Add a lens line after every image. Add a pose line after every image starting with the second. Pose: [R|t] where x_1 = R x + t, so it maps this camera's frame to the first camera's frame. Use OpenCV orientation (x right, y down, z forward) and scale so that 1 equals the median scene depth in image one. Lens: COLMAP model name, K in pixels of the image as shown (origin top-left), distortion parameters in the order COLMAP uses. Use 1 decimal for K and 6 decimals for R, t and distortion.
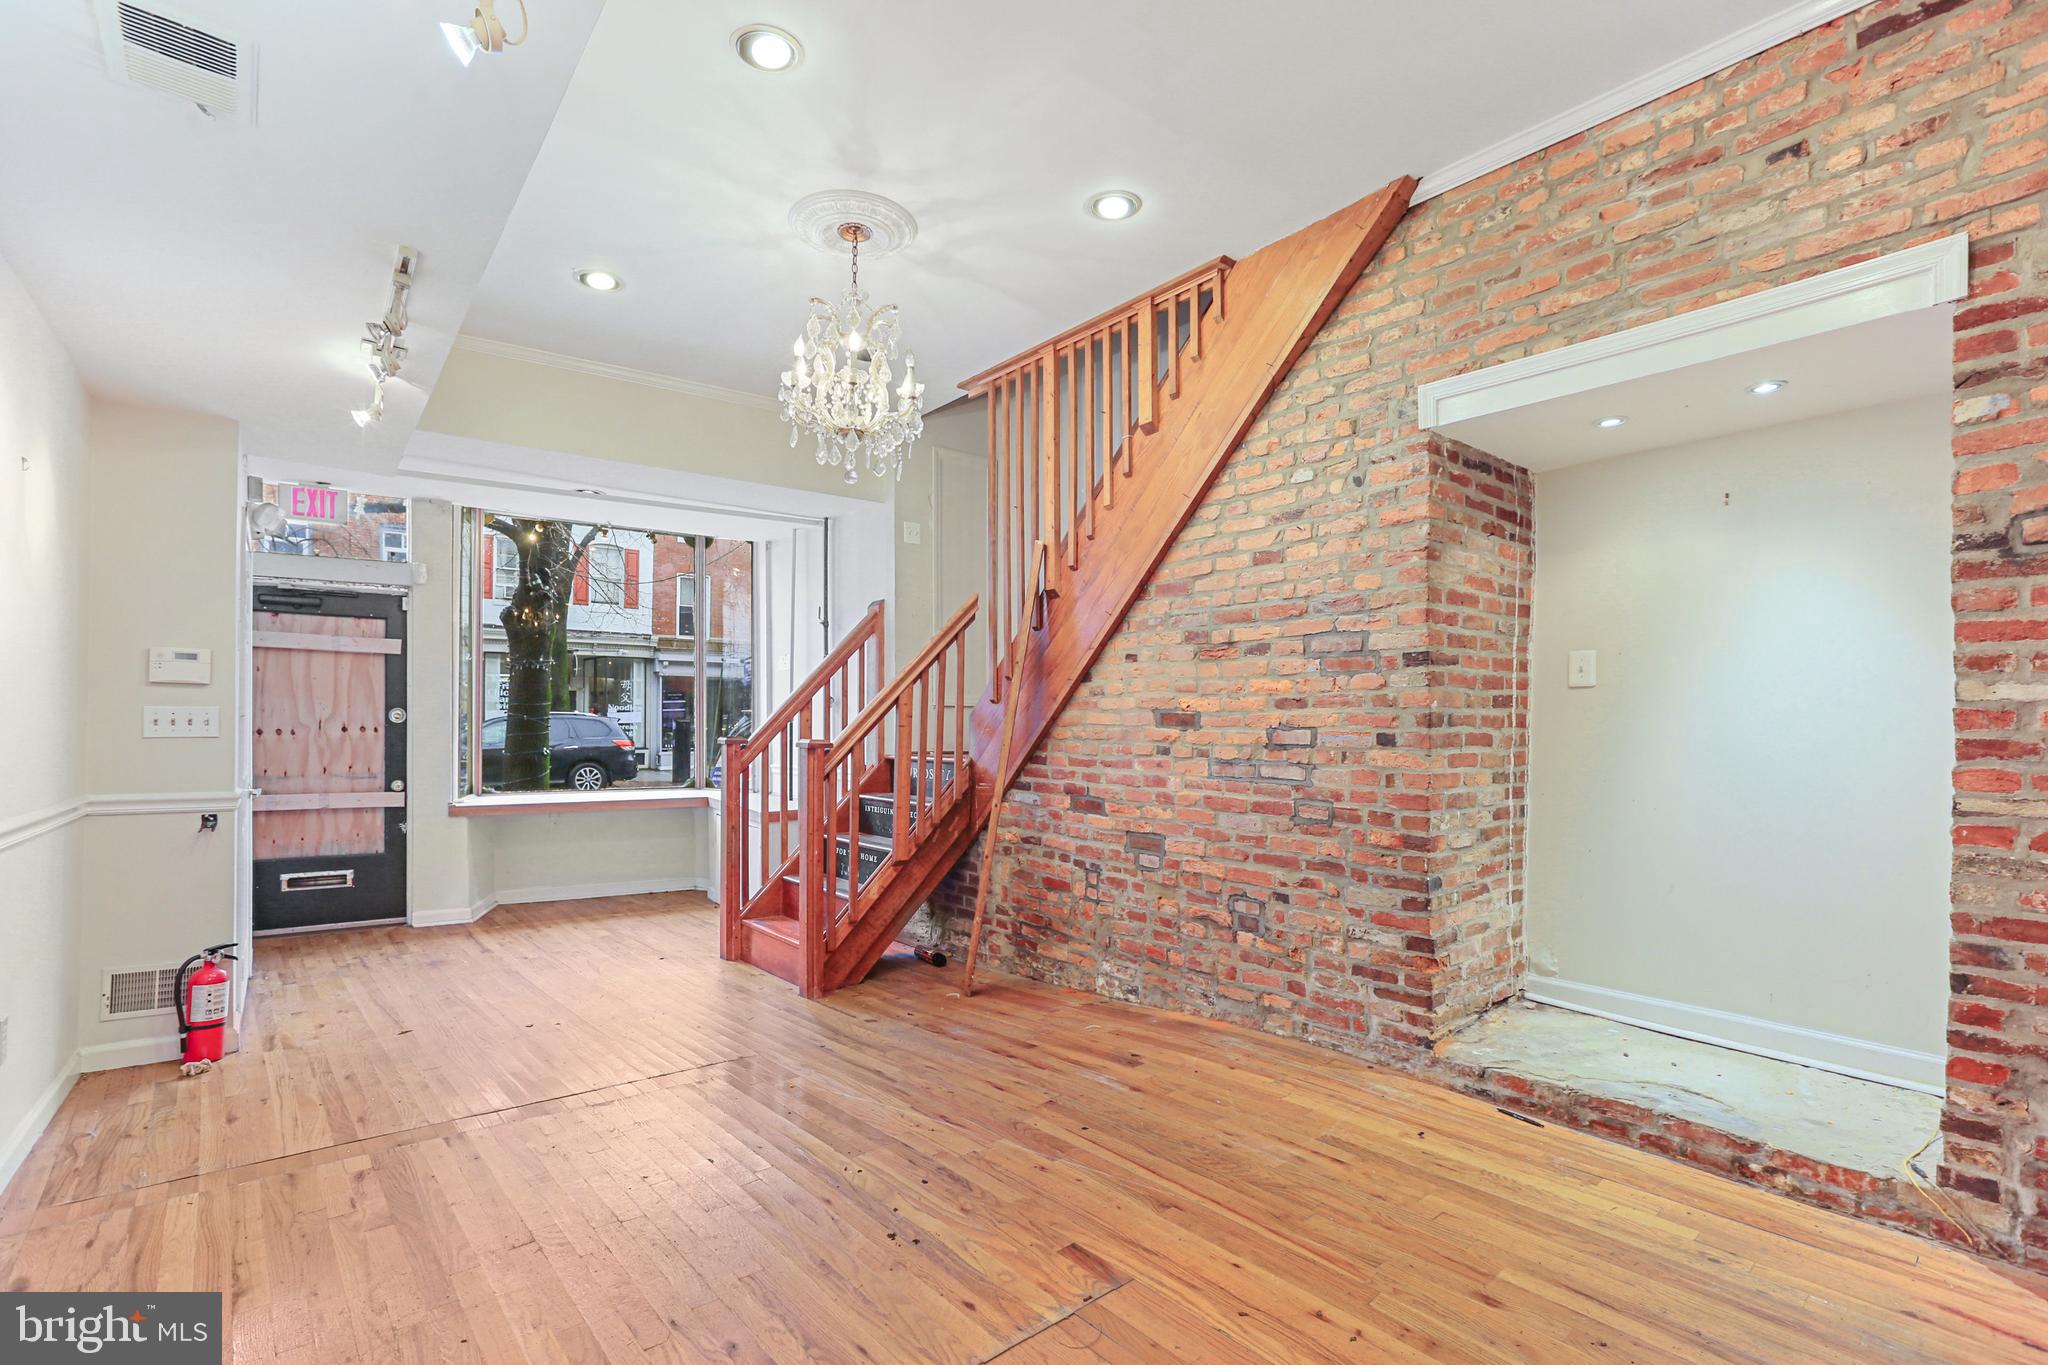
lens RADIAL K [[938.9, 0, 1006.5], [0, 938.9, 733.2], [0, 0, 1]] dist [-0.018447, 0.006725]
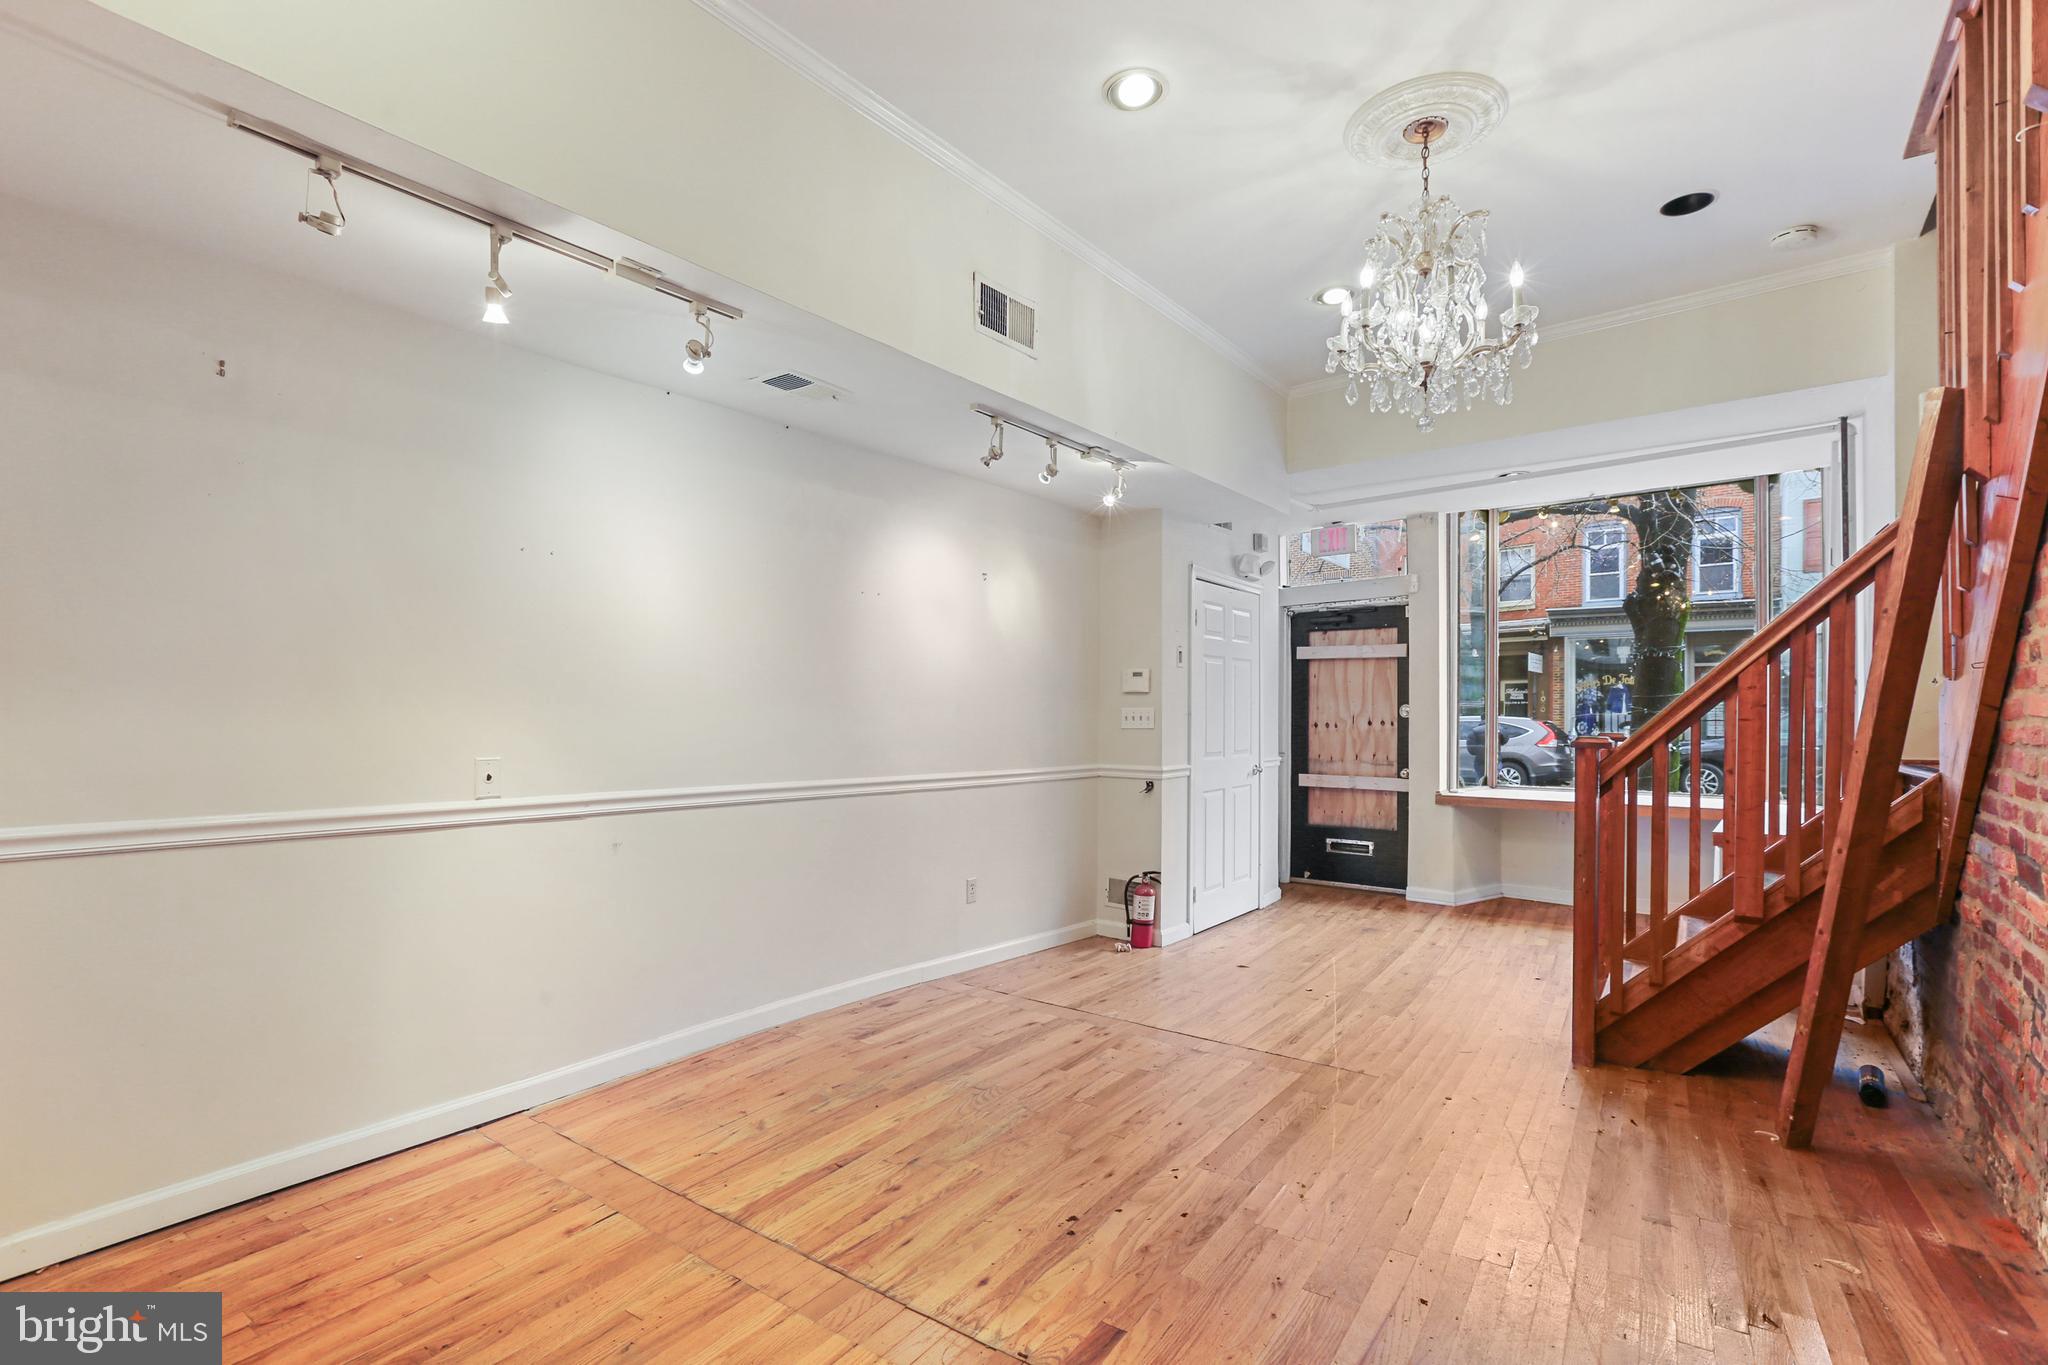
lens RADIAL K [[938.9, 0, 1026.8], [0, 938.9, 730.3], [0, 0, 1]] dist [-0.018447, 0.006725]
pose [[0.269385, 0.009791, -0.962983, 0.503983], [-0.006042, 0.999946, 0.008476, -0.004163], [0.963014, 0.003535, 0.269430, 0.400351]]
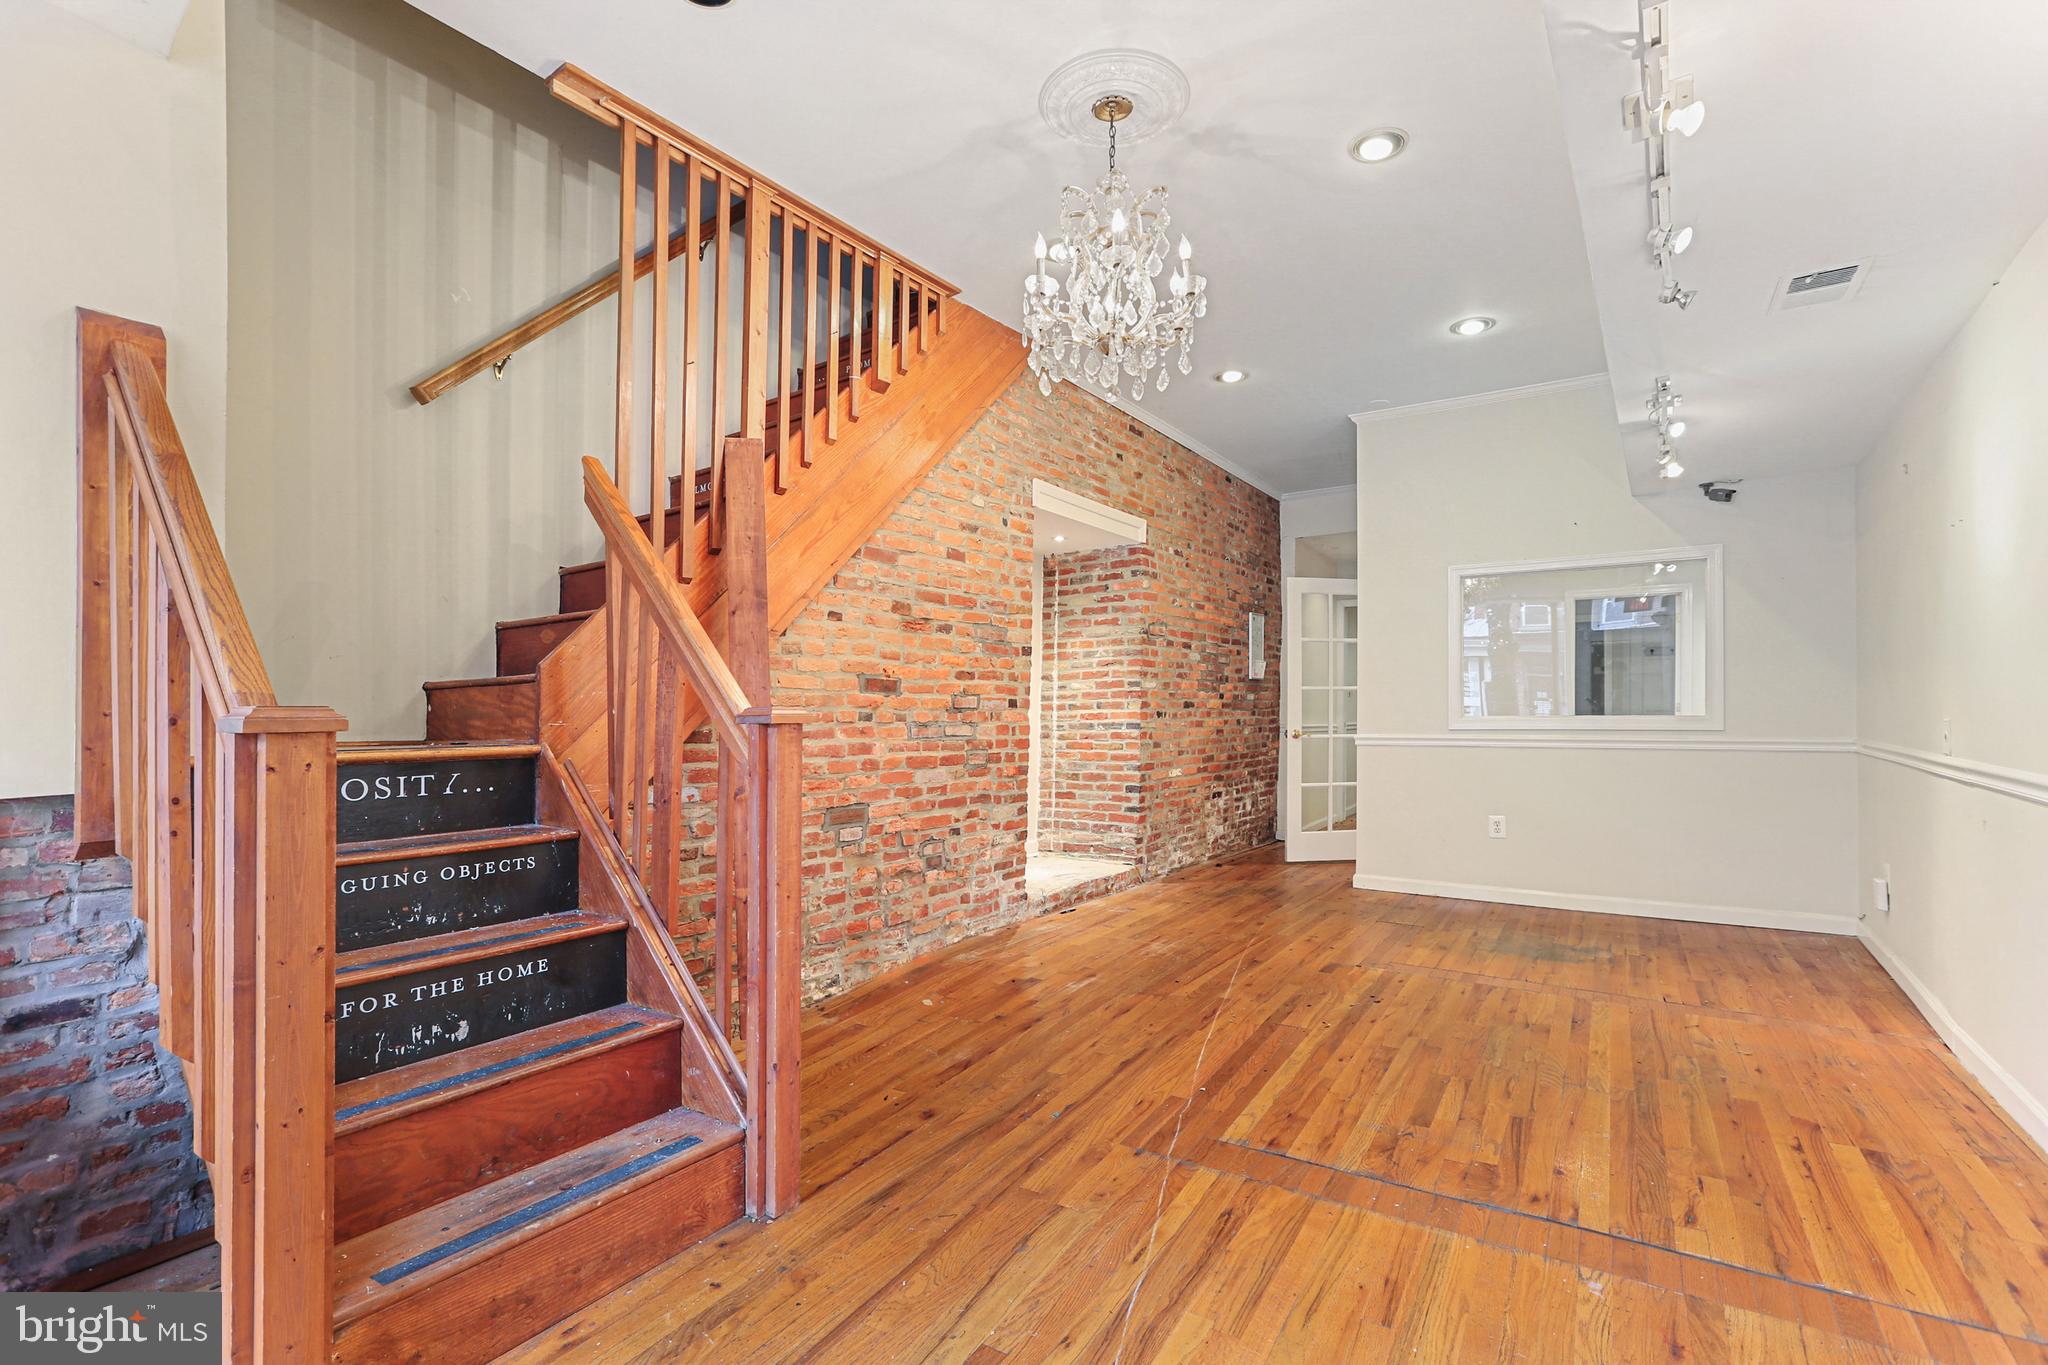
lens RADIAL K [[938.9, 0, 1034.4], [0, 938.9, 724.6], [0, 0, 1]] dist [-0.018447, 0.006725]
pose [[-0.305550, -0.014592, 0.952064, -0.884244], [0.006949, 0.999822, 0.017554, 0.012175], [-0.952151, 0.011979, -0.305394, 1.227496]]
